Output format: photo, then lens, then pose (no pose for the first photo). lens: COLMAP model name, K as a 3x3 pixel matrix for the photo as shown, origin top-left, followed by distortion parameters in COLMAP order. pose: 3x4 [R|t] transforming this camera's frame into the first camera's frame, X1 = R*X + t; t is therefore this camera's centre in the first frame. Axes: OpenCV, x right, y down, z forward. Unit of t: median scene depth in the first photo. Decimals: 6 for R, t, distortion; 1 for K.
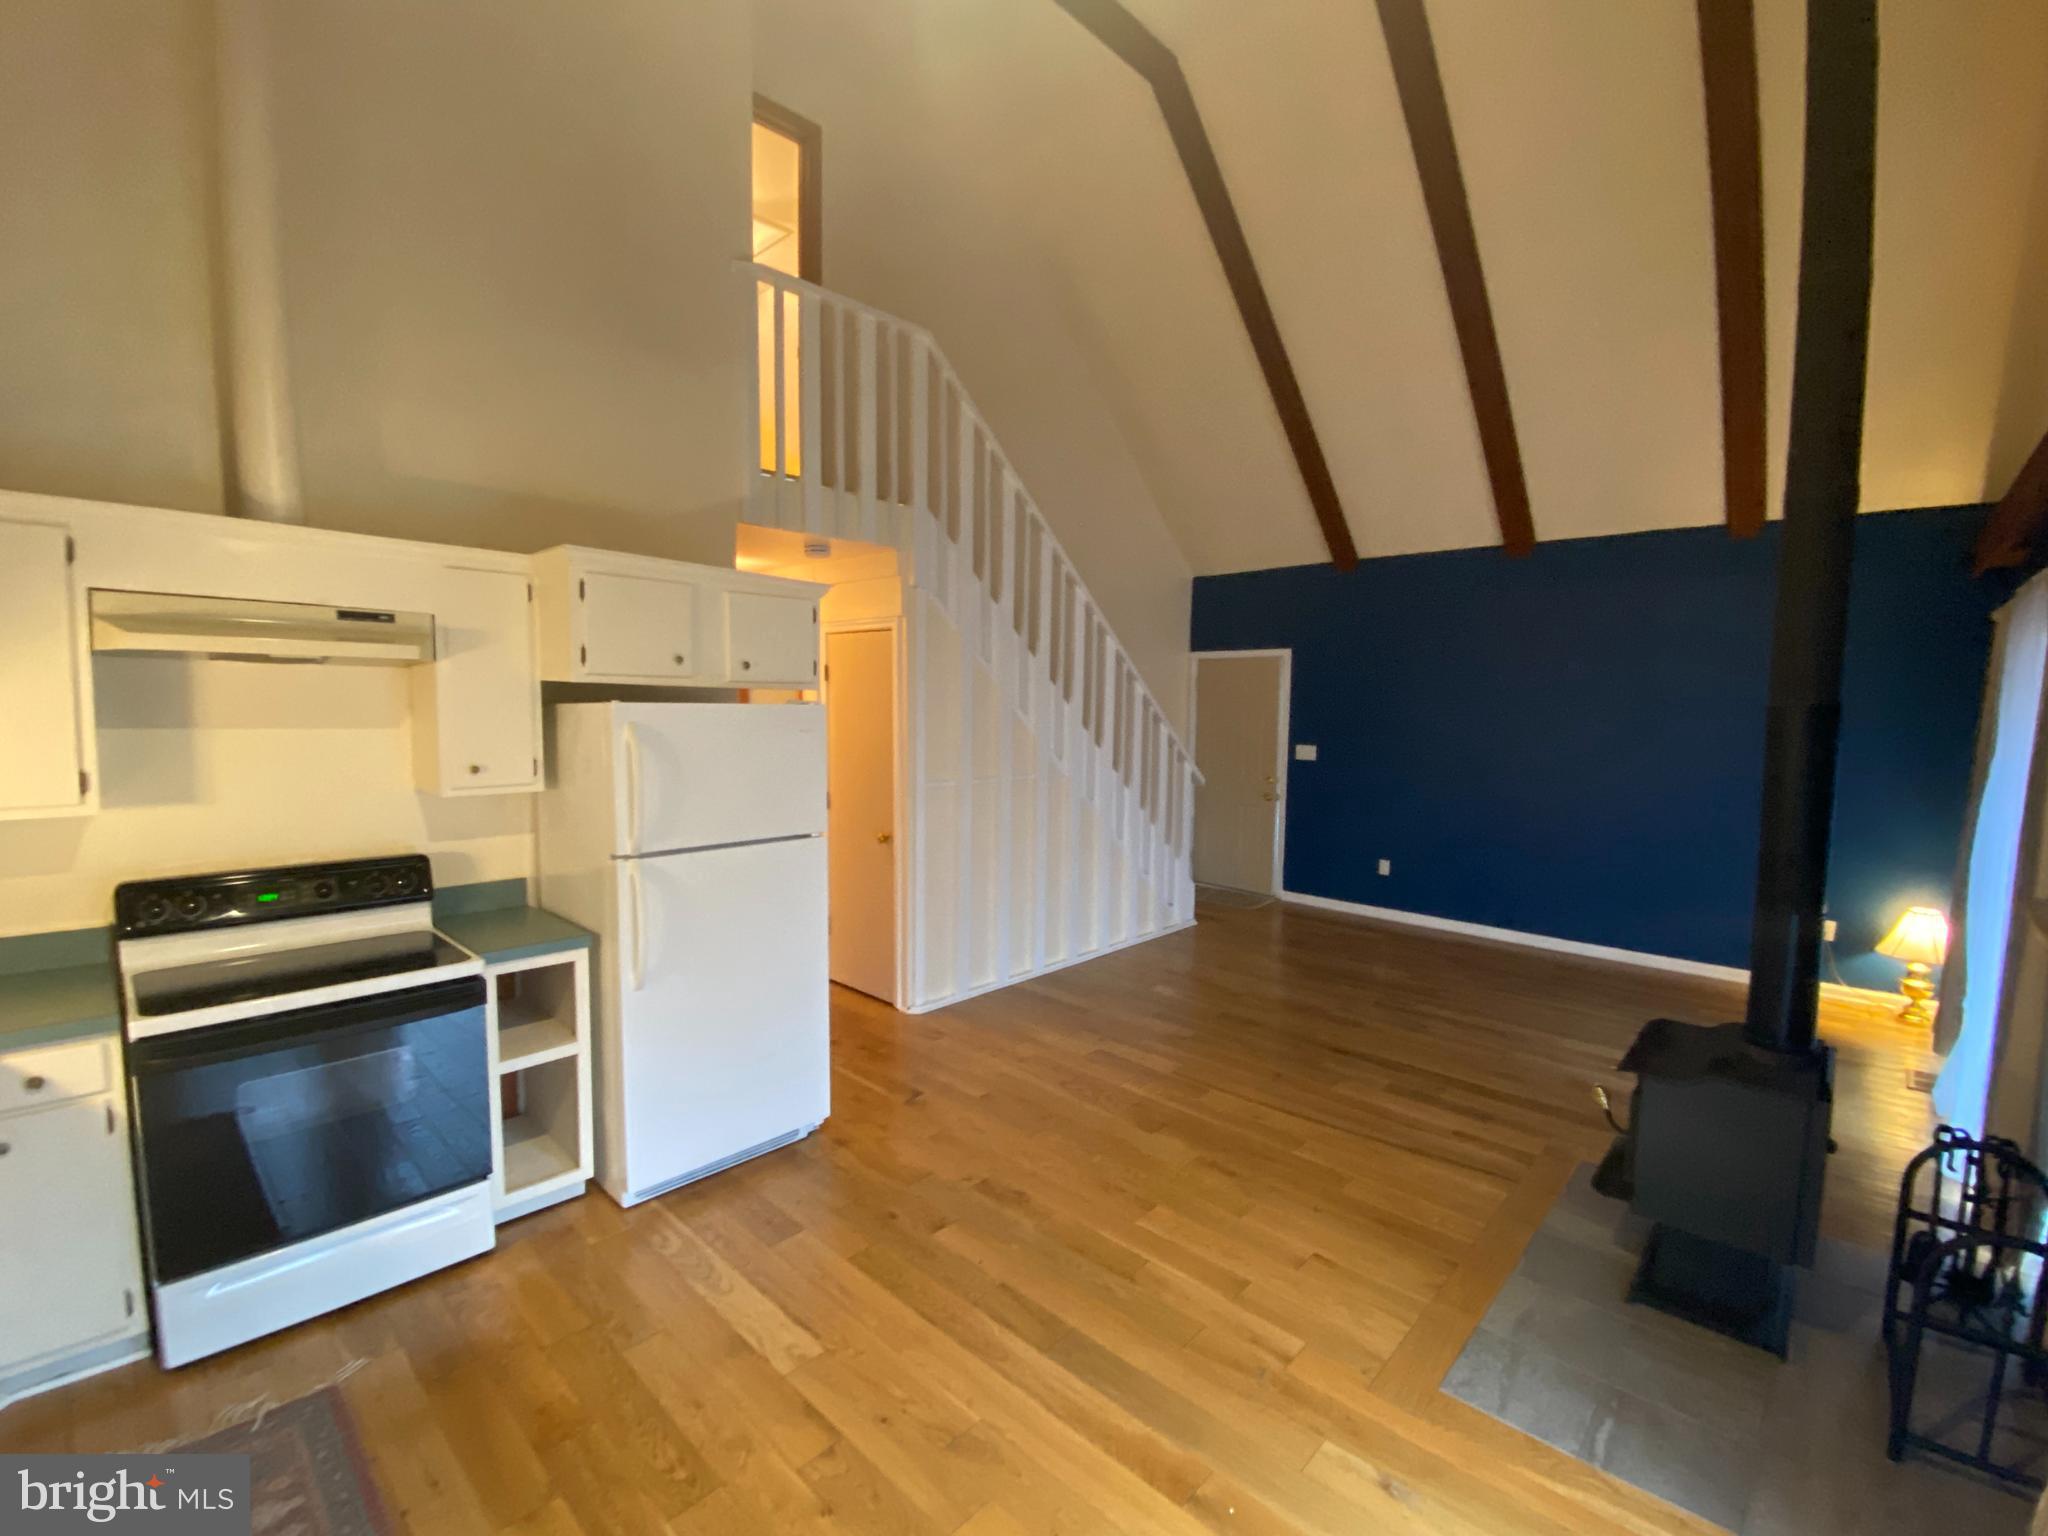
lens RADIAL K [[880.5, 0, 1025.3], [0, 880.5, 764.4], [0, 0, 1]] dist [0.022164, -0.025906]
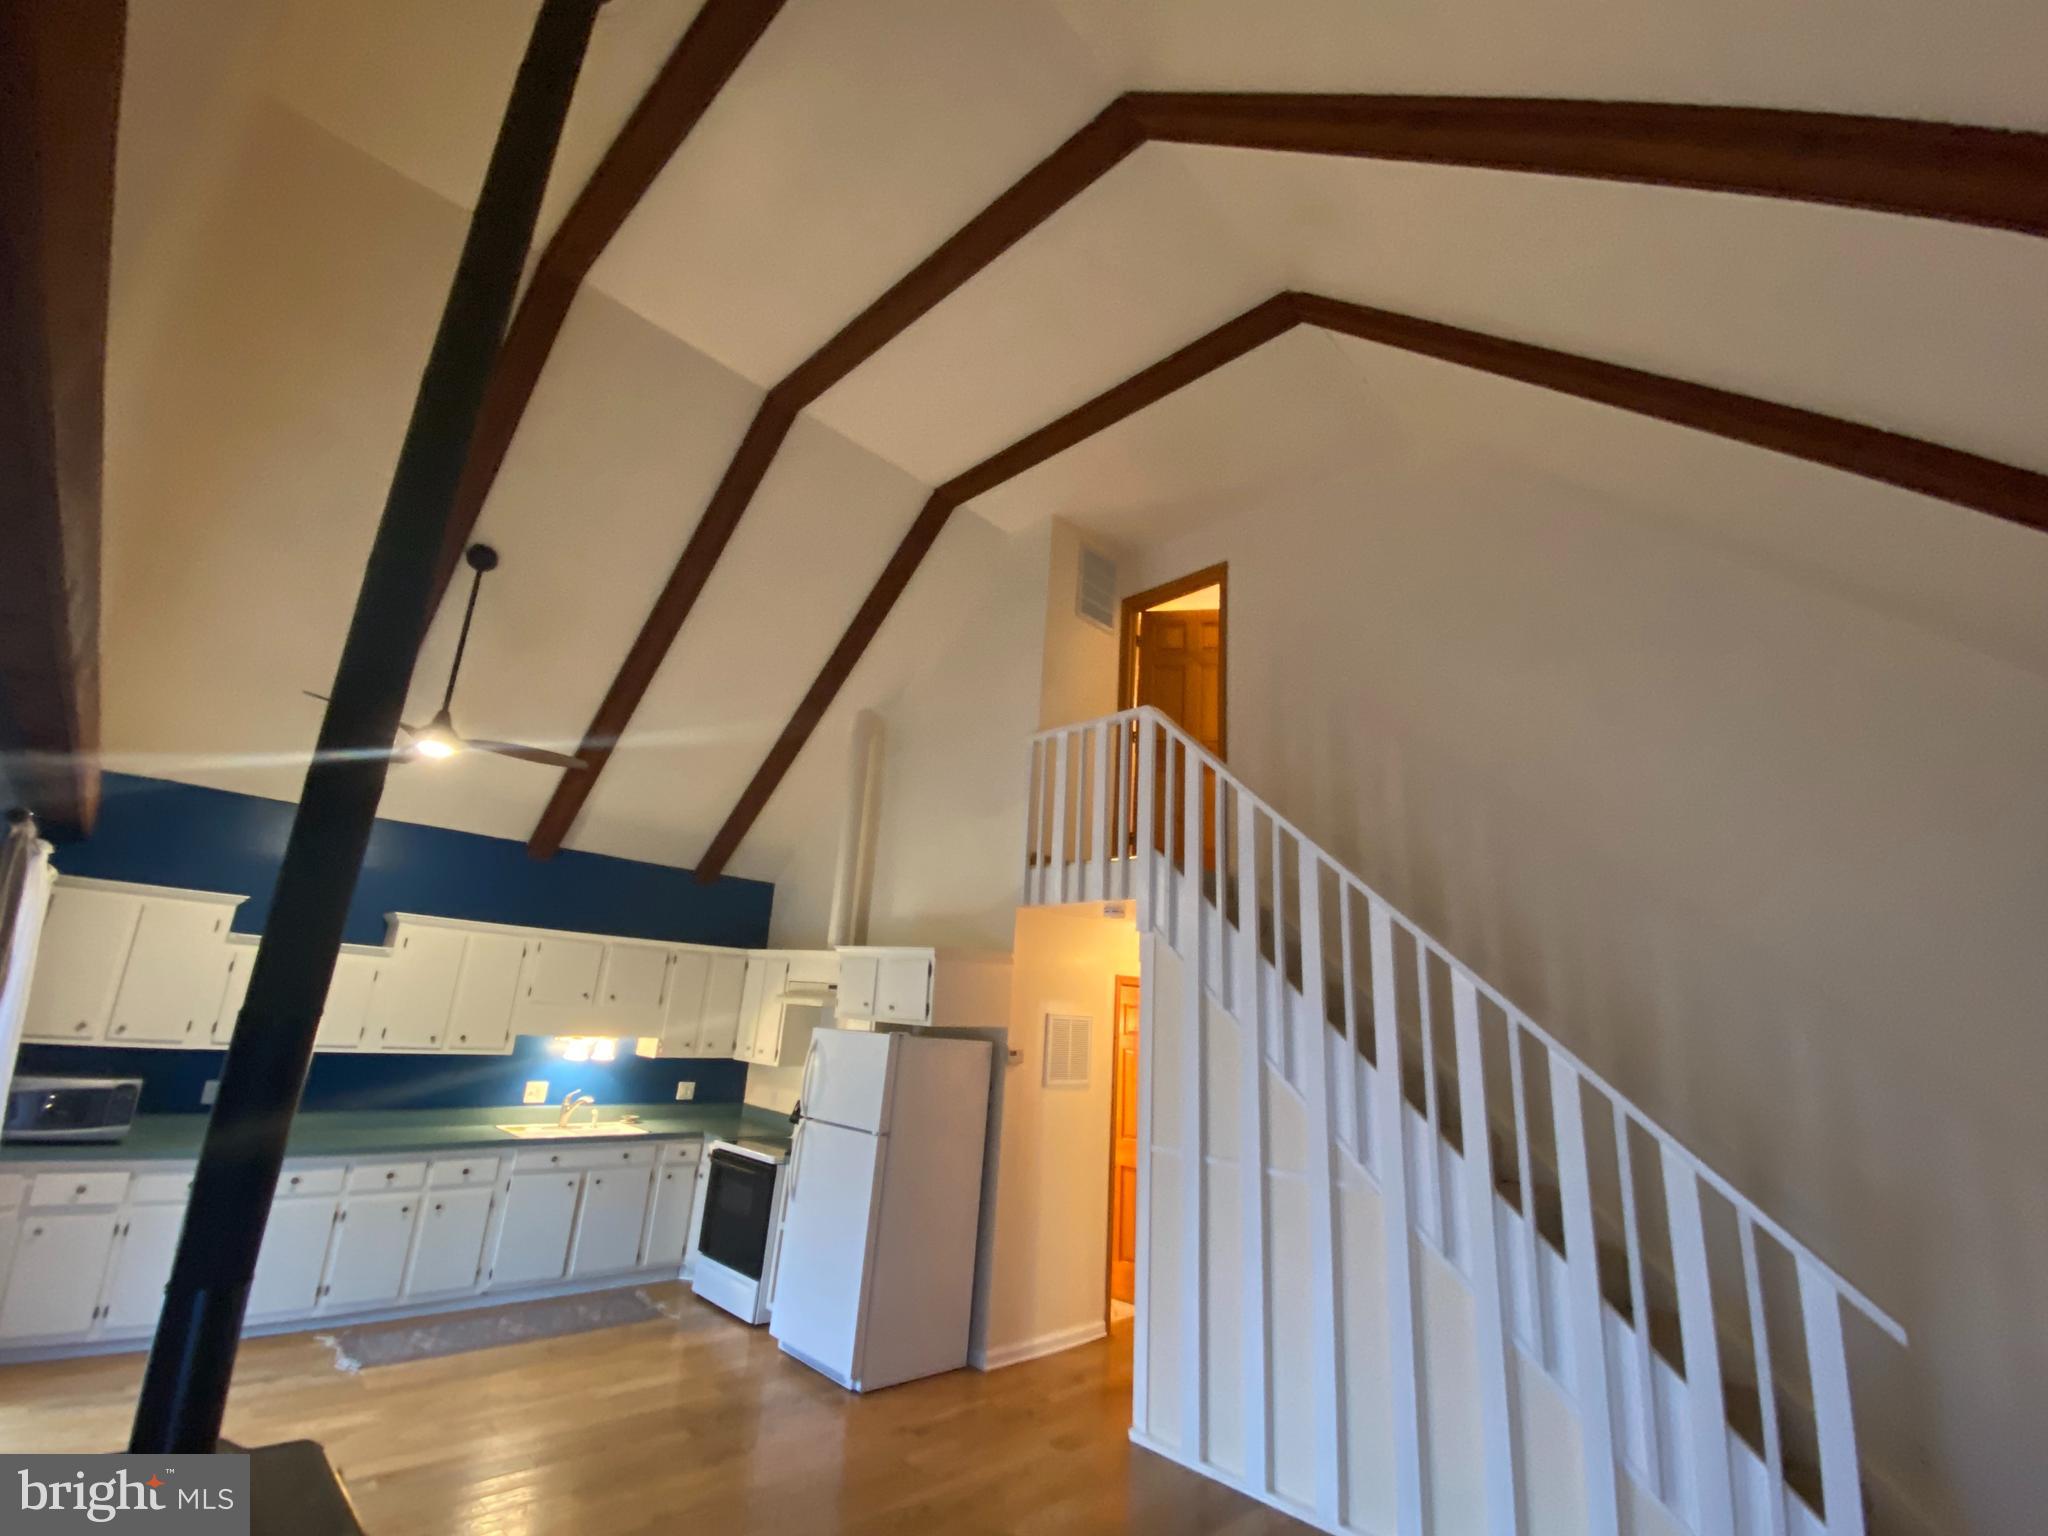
lens RADIAL K [[904.0, 0, 1024.0], [0, 904.0, 768.0], [0, 0, 1]] dist [0.019157, -0.019382]
pose [[-0.029726, -0.283877, -0.958400, 1.469417], [-0.136422, 0.951004, -0.277455, -0.116690], [0.990205, 0.122499, -0.066997, 1.451395]]
